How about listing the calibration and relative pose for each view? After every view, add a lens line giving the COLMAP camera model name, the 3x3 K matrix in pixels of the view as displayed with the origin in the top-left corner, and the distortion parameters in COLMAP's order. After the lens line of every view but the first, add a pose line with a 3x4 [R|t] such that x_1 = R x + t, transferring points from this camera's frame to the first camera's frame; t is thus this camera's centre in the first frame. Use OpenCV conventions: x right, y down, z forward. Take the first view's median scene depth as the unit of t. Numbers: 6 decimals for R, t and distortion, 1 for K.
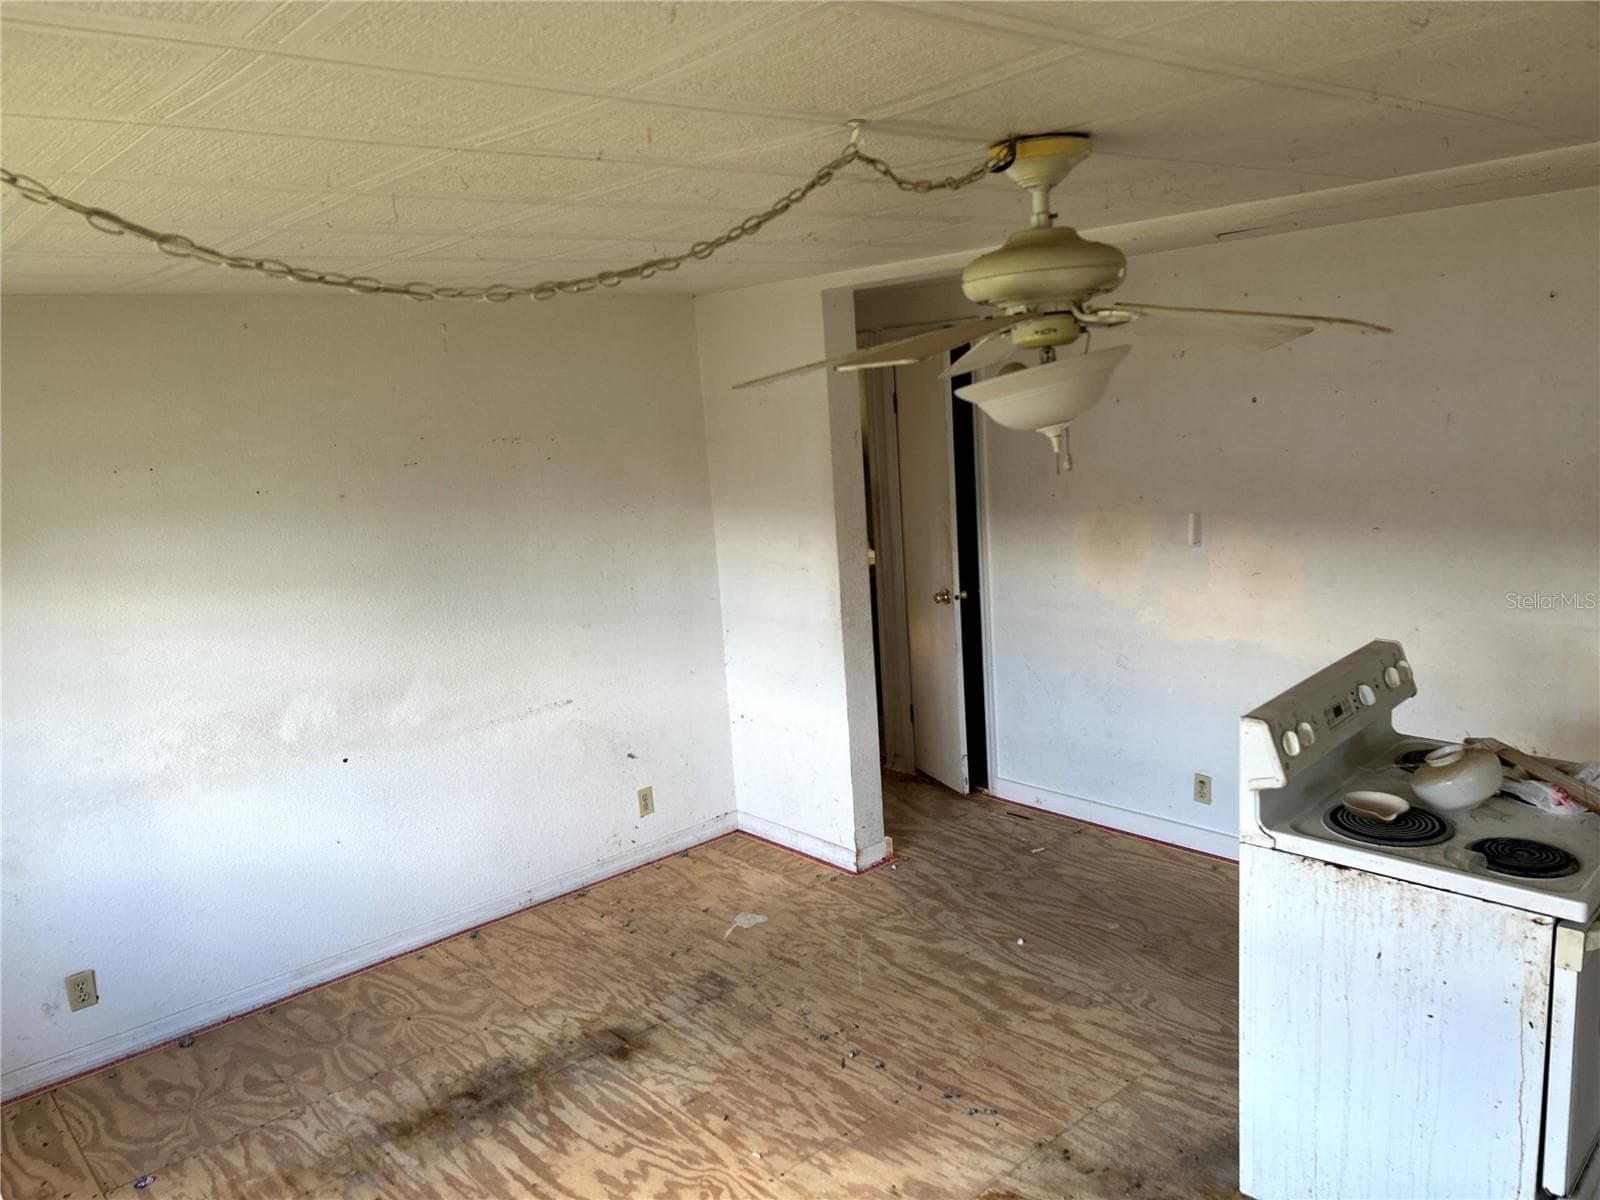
lens RADIAL K [[1222.3, 0, 799.4], [0, 1222.3, 616.0], [0, 0, 1]] dist [0.035160, -0.043819]
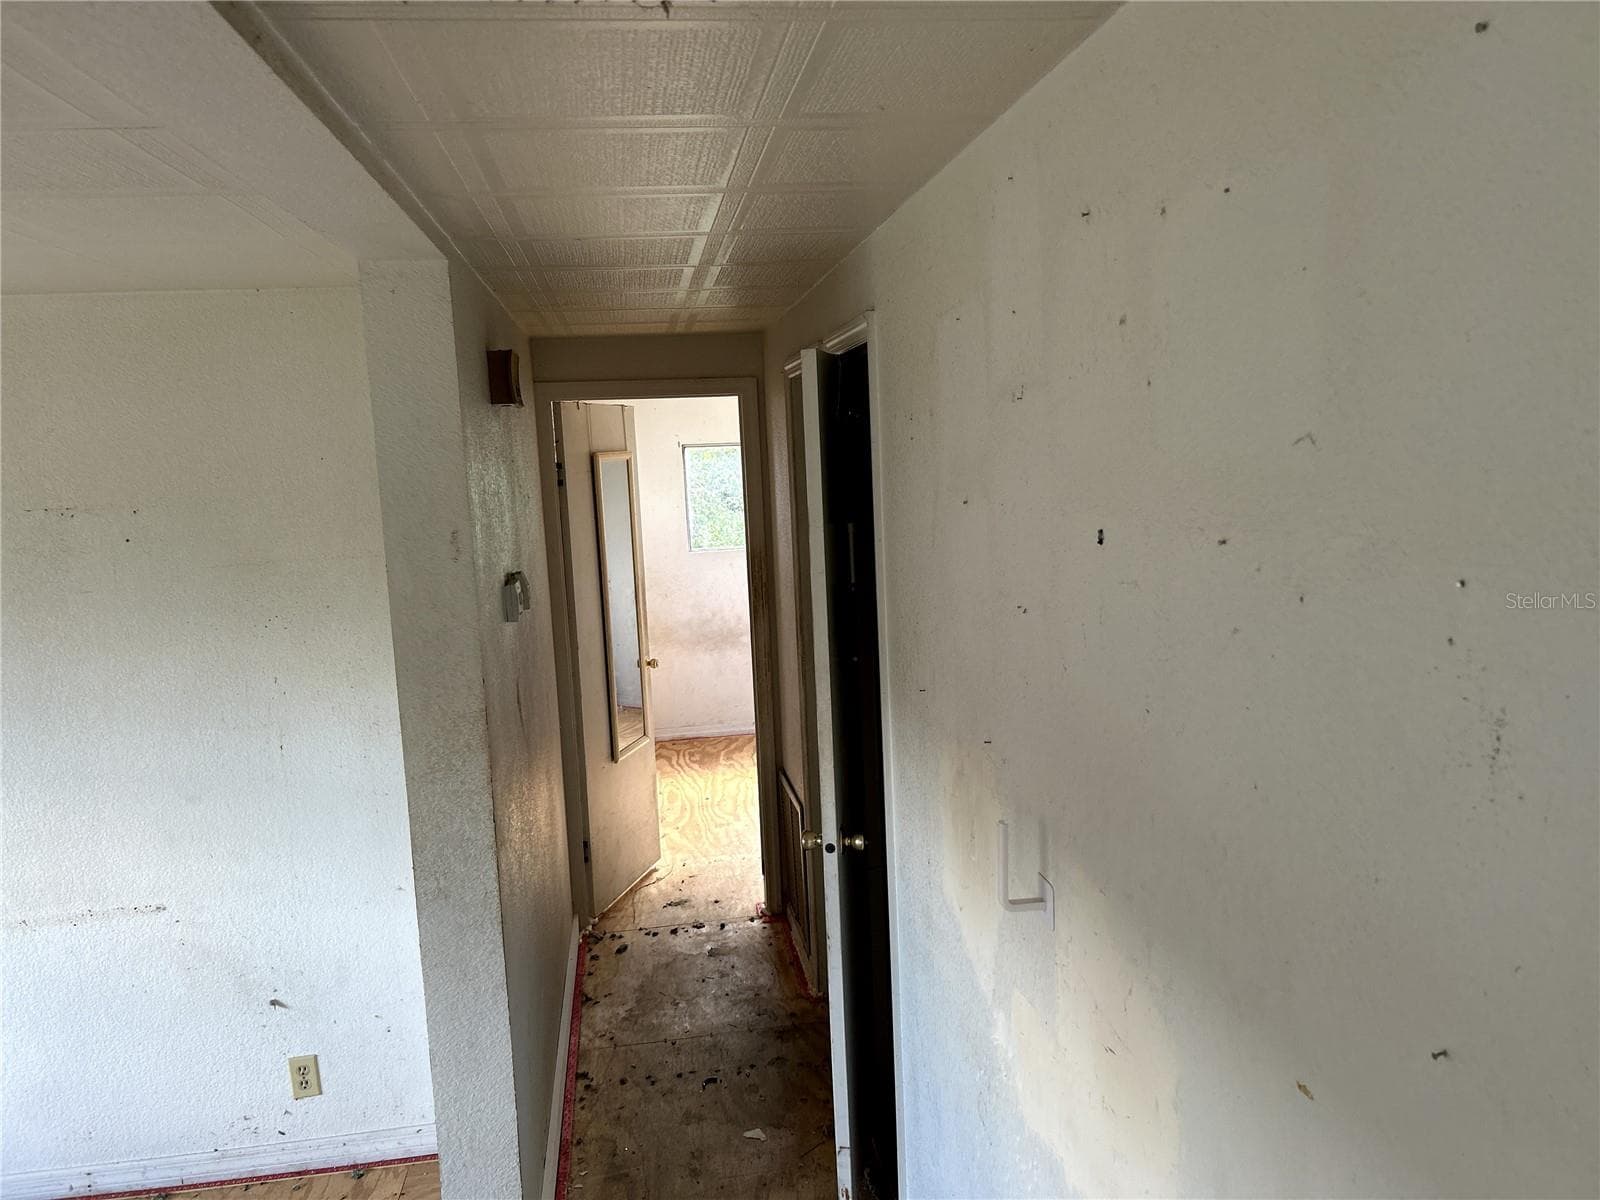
lens RADIAL K [[1222.3, 0, 799.4], [0, 1222.3, 616.0], [0, 0, 1]] dist [0.035160, -0.043819]
pose [[0.838421, 0.105362, -0.534742, 0.413998], [-0.114074, 0.993329, 0.016863, -0.129488], [0.532951, 0.046862, 0.844847, 0.586799]]
